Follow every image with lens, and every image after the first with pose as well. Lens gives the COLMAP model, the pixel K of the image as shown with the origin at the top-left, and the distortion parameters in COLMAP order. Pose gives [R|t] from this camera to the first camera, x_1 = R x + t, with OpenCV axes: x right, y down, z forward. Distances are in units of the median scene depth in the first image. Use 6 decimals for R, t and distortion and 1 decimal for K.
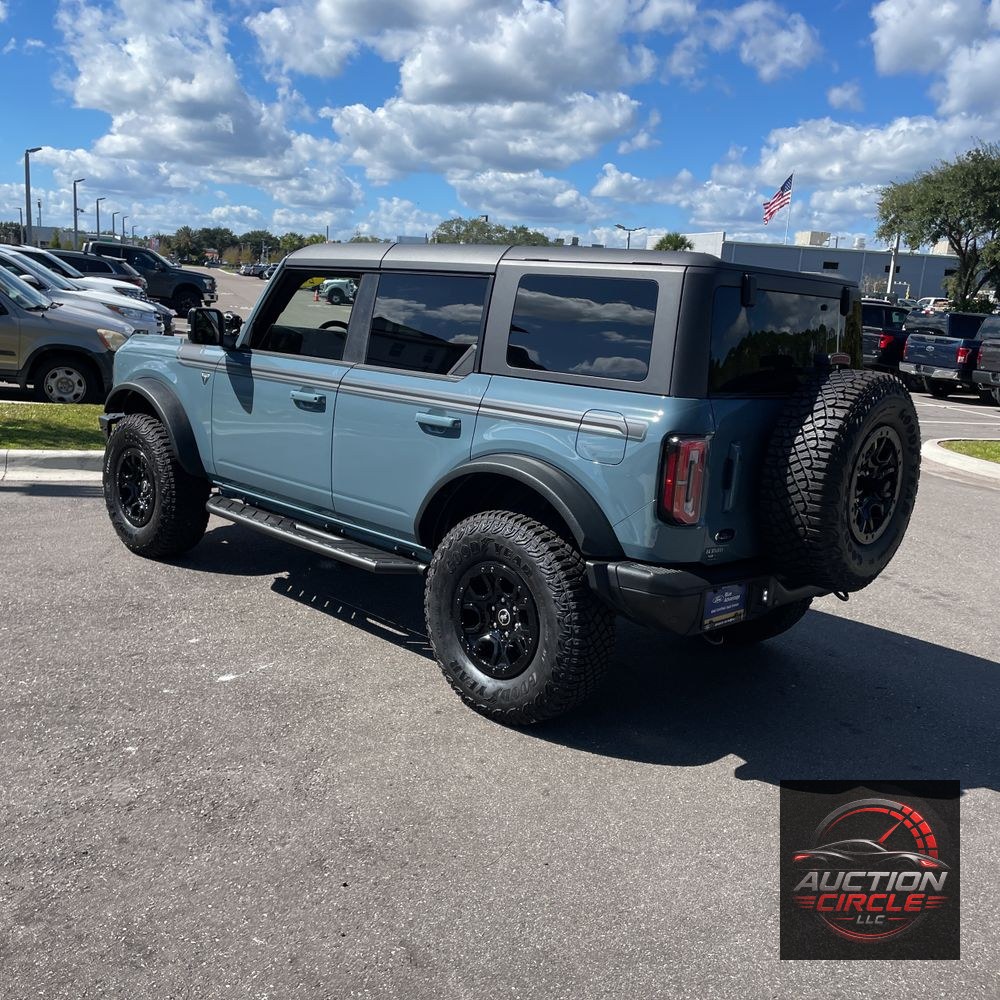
lens RADIAL K [[1012.8, 0, 488.7], [0, 1012.8, 487.6], [0, 0, 1]] dist [0.037081, 0.000000]
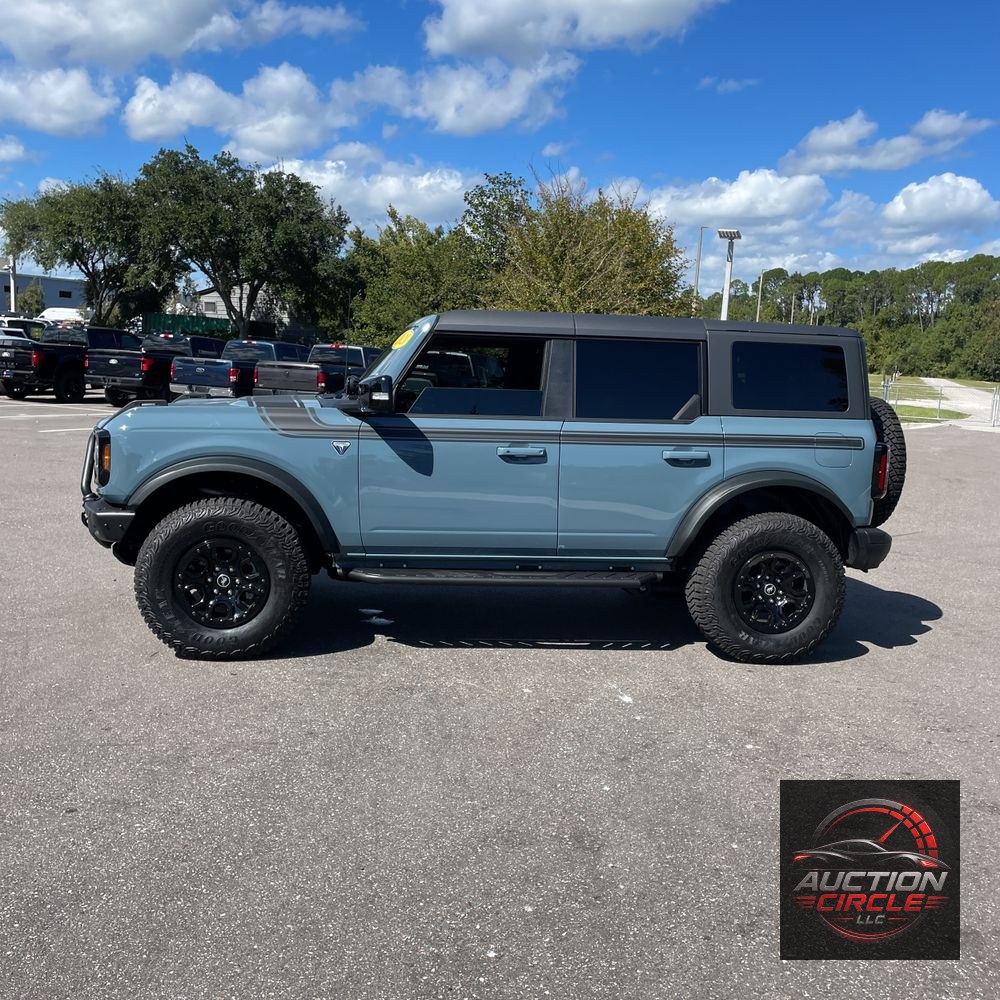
lens RADIAL K [[1012.8, 0, 501.5], [0, 1012.8, 505.8], [0, 0, 1]] dist [0.037081, 0.000000]
pose [[0.623457, -0.147714, 0.767778, -0.995334], [0.145399, 0.986766, 0.071778, -0.108443], [-0.768219, 0.066883, 0.636683, 0.309317]]
